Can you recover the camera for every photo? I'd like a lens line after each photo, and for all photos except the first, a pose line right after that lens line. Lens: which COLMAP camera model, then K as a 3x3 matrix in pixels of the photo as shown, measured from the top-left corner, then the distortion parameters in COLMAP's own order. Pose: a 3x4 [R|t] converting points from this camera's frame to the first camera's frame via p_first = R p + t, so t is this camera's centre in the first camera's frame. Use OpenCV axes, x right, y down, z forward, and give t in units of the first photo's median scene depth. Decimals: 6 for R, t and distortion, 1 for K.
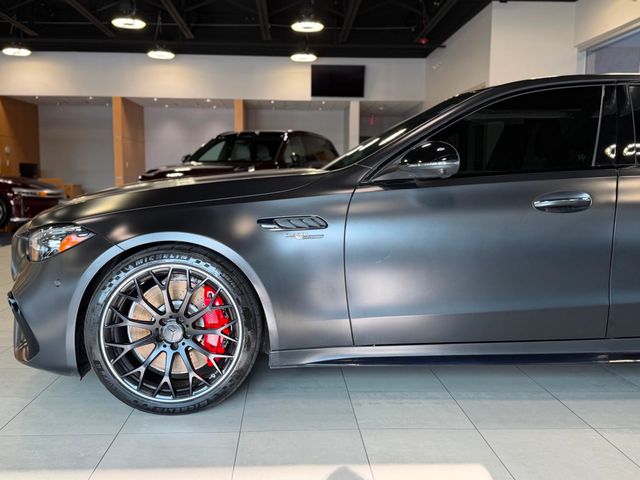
lens RADIAL K [[684.4, 0, 323.9], [0, 684.4, 240.3], [0, 0, 1]] dist [0.051523, 0.000000]
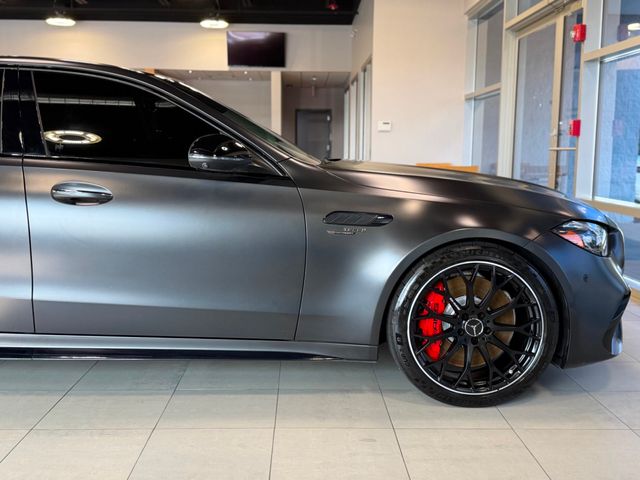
lens RADIAL K [[733.0, 0, 320.1], [0, 733.0, 239.1], [0, 0, 1]] dist [0.040090, 0.000000]
pose [[0.999909, 0.003131, -0.013147, 0.145739], [-0.002798, 0.999677, 0.025275, -0.002294], [0.013222, -0.025236, 0.999594, 0.002827]]
